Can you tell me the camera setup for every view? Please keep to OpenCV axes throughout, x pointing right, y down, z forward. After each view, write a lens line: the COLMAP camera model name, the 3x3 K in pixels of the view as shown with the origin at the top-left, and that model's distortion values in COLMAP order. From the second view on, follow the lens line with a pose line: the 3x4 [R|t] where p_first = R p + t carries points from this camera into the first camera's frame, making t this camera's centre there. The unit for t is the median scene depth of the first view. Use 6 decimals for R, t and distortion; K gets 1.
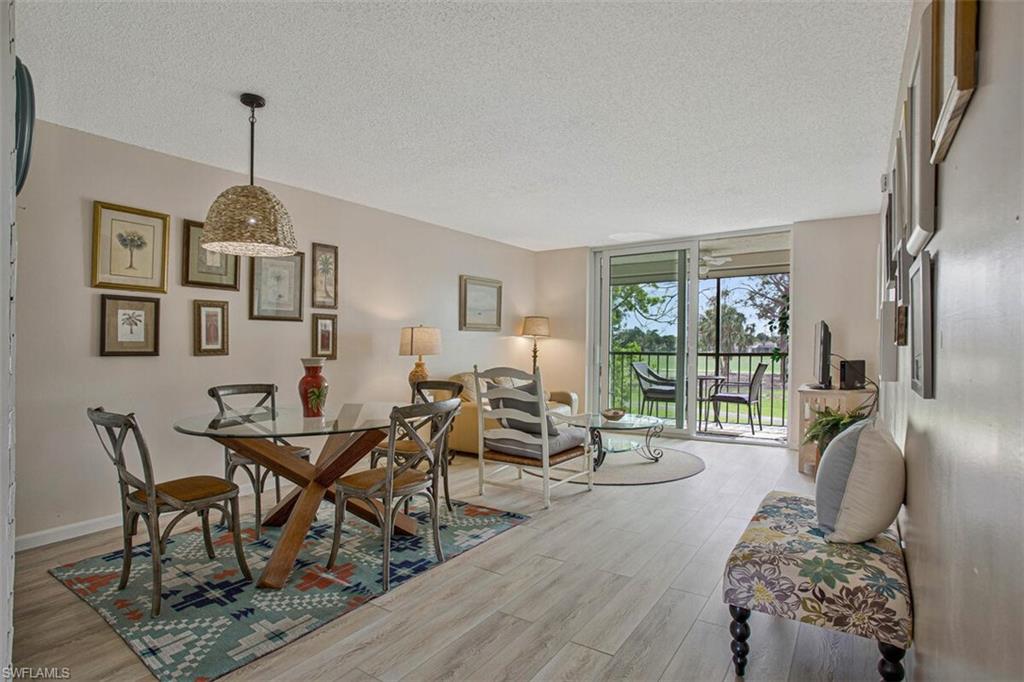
lens RADIAL K [[514.4, 0, 504.8], [0, 514.4, 365.4], [0, 0, 1]] dist [-0.079057, 0.034472]
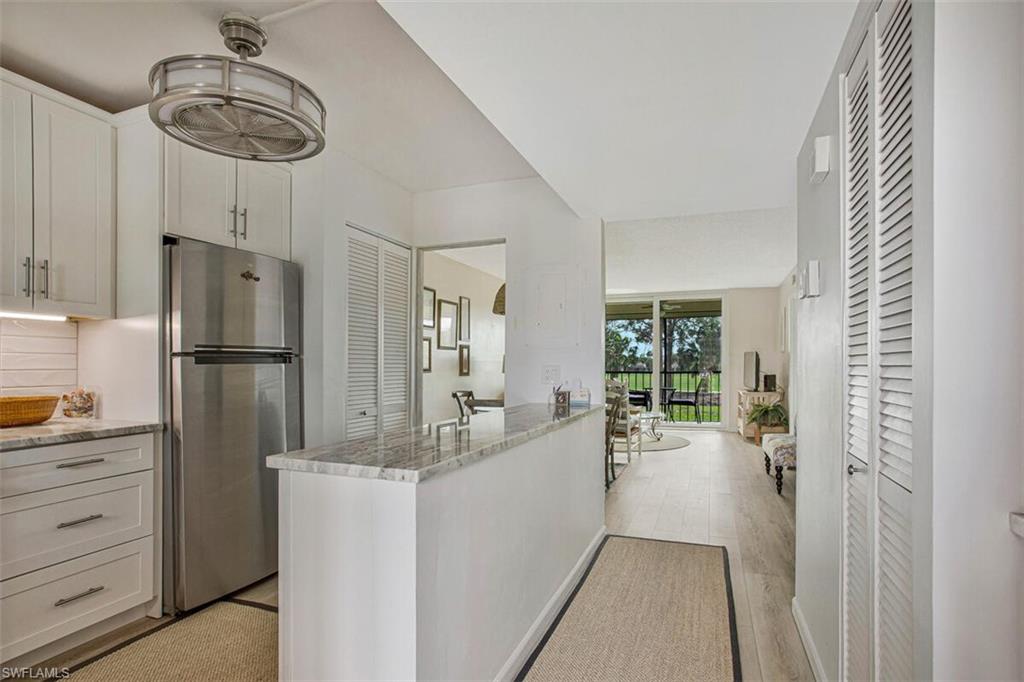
lens RADIAL K [[514.4, 0, 504.8], [0, 514.4, 365.4], [0, 0, 1]] dist [-0.079057, 0.034472]
pose [[0.971721, 0.002162, 0.236121, -0.711965], [0.006857, 0.999278, -0.037369, 0.017820], [-0.236031, 0.037932, 0.971005, -0.570521]]
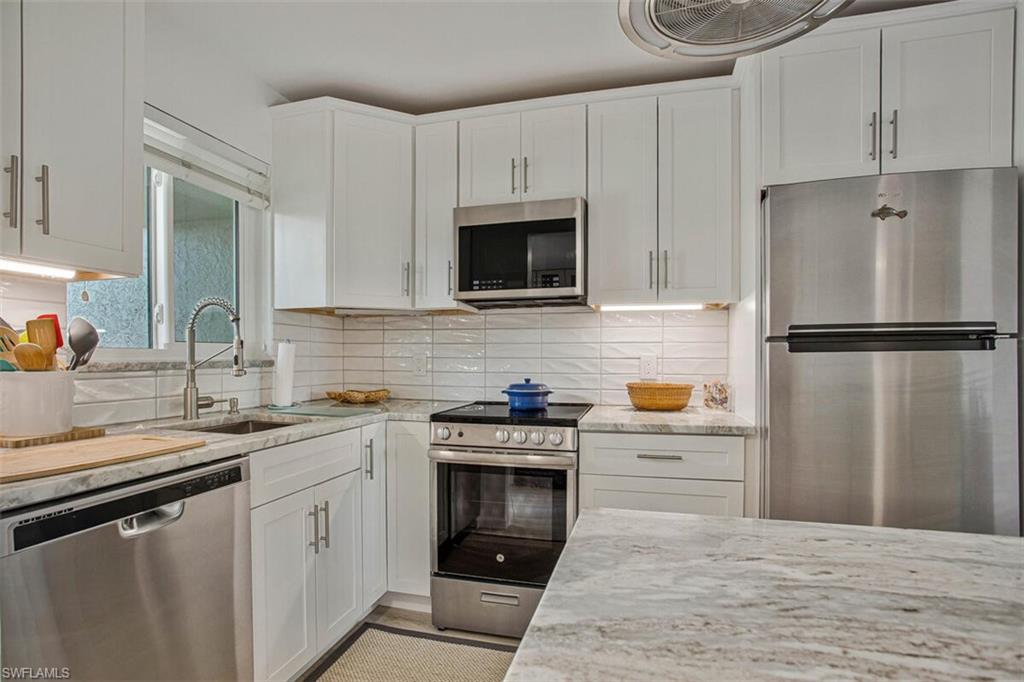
lens RADIAL K [[514.4, 0, 504.8], [0, 514.4, 365.4], [0, 0, 1]] dist [-0.079057, 0.034472]
pose [[0.341332, 0.018933, -0.939752, -0.595167], [-0.036339, 0.999315, 0.006934, 0.008710], [0.939240, 0.031782, 0.341786, -0.269796]]
